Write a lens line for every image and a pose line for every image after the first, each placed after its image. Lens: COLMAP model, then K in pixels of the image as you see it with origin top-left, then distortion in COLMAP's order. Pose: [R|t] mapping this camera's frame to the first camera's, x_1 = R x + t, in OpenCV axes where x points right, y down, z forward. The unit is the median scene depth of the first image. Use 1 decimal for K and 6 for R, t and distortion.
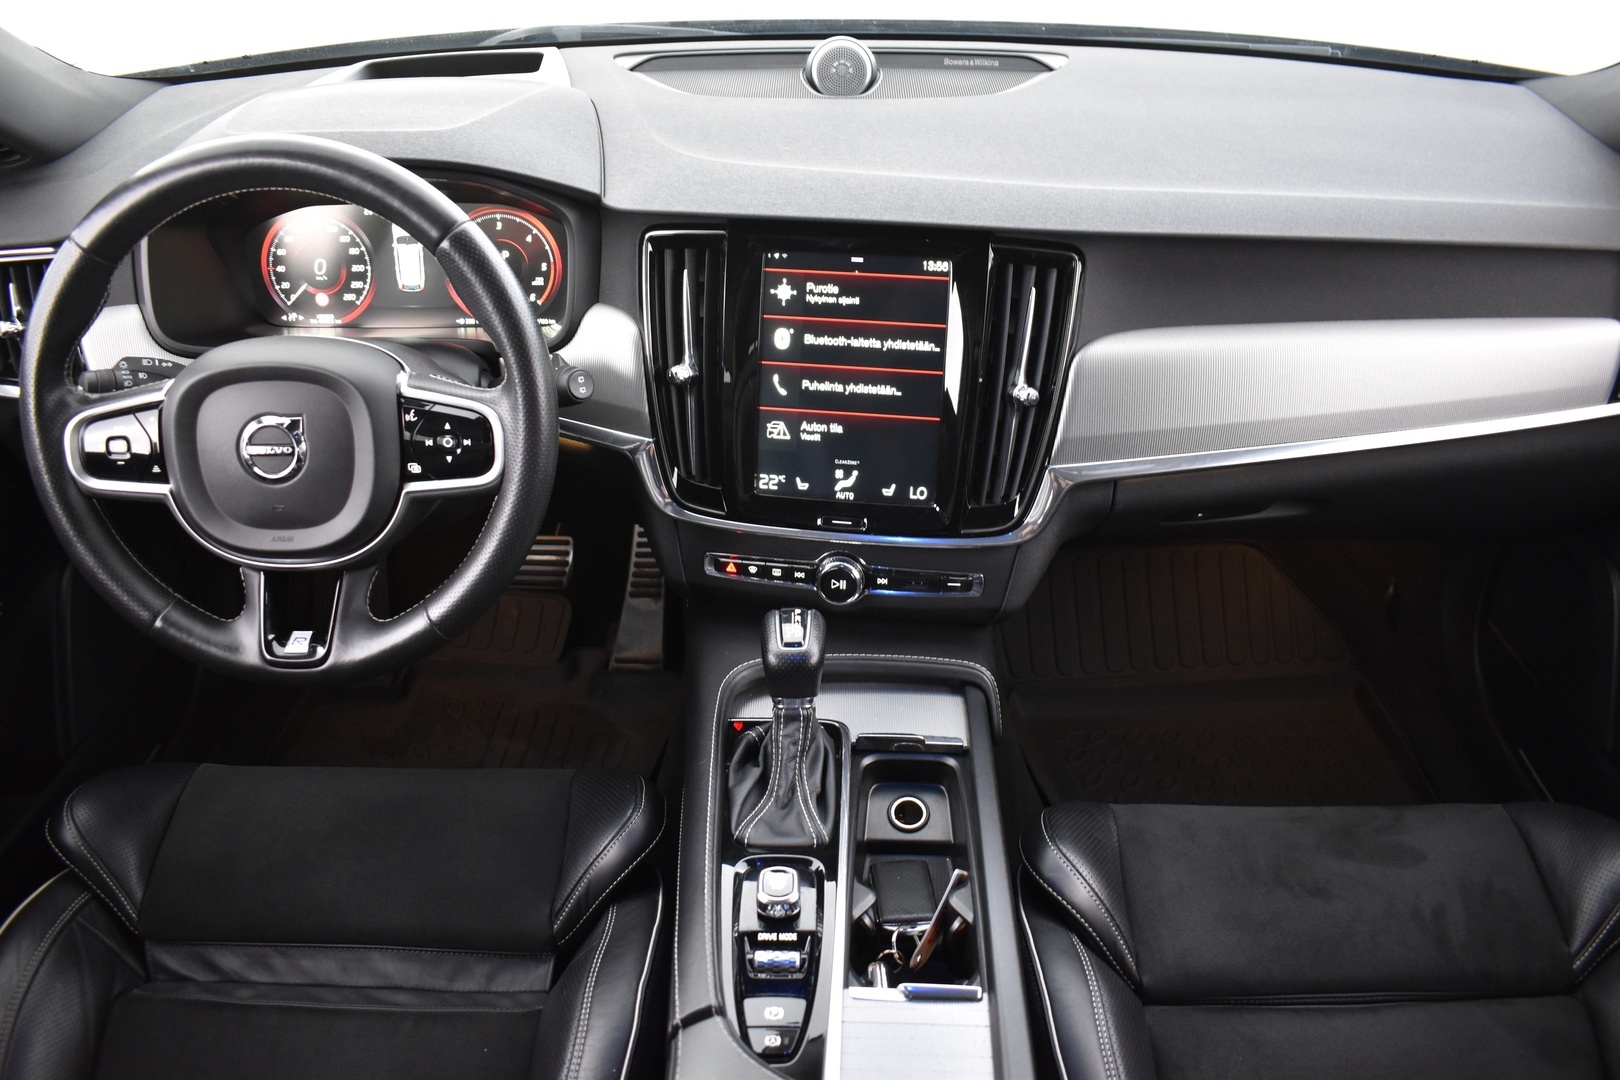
lens RADIAL K [[1229.2, 0, 806.5], [0, 1229.2, 526.8], [0, 0, 1]] dist [-0.109426, 0.021231]
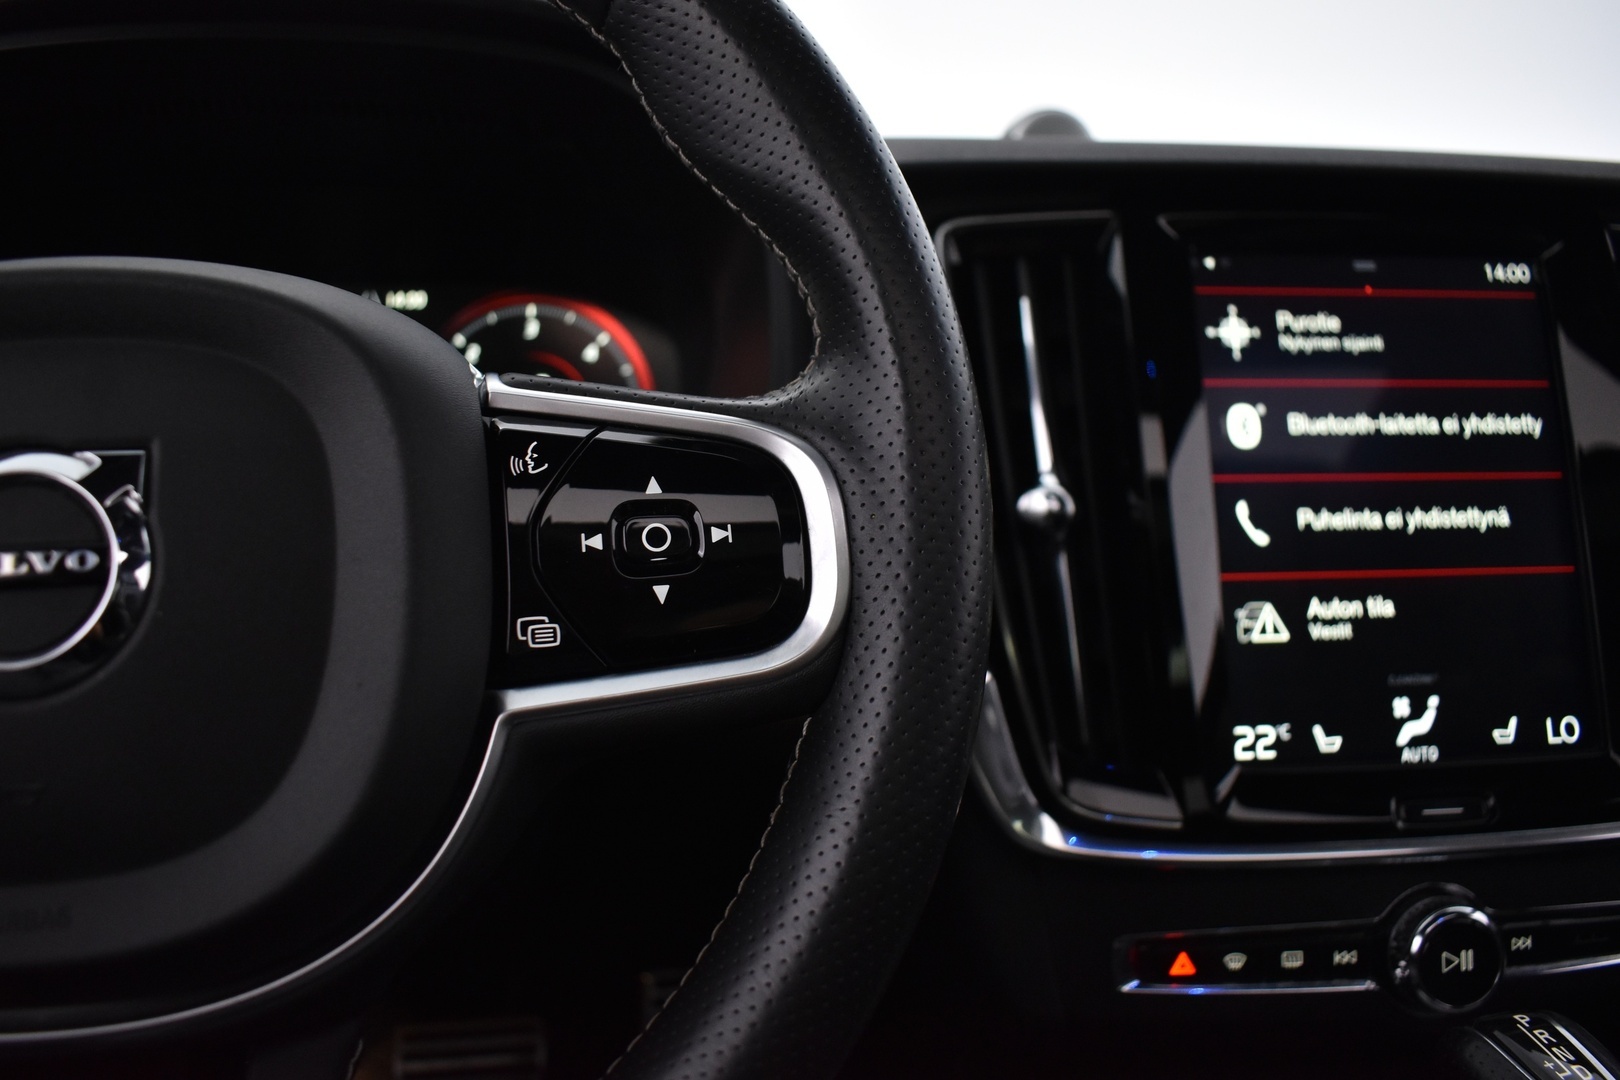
lens RADIAL K [[1229.2, 0, 806.5], [0, 1229.2, 526.8], [0, 0, 1]] dist [-0.109426, 0.021231]
pose [[0.979763, -0.035209, 0.197040, -0.275233], [0.110317, 0.916385, -0.384796, 0.041511], [-0.167016, 0.398745, 0.901725, 0.622808]]
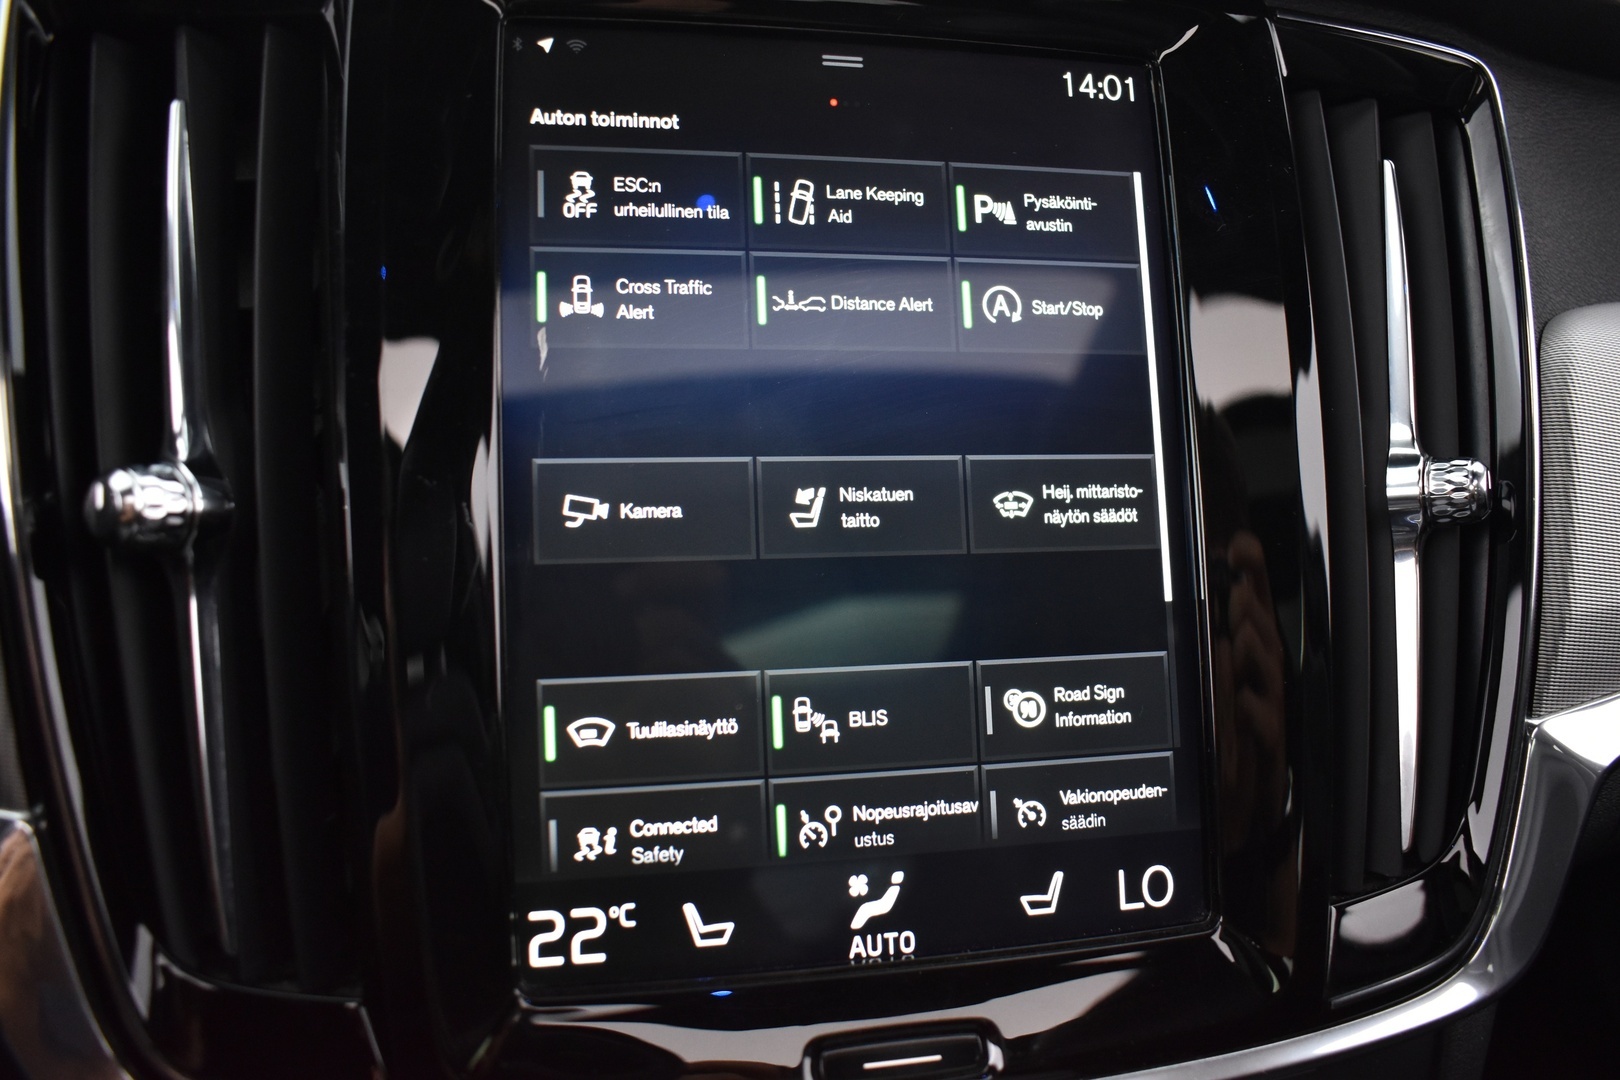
lens RADIAL K [[1229.2, 0, 806.5], [0, 1229.2, 526.8], [0, 0, 1]] dist [-0.109426, 0.021231]
pose [[0.937611, -0.049283, 0.344177, -0.065413], [0.155797, 0.944512, -0.289178, -0.037654], [-0.310827, 0.324758, 0.893263, 0.768793]]
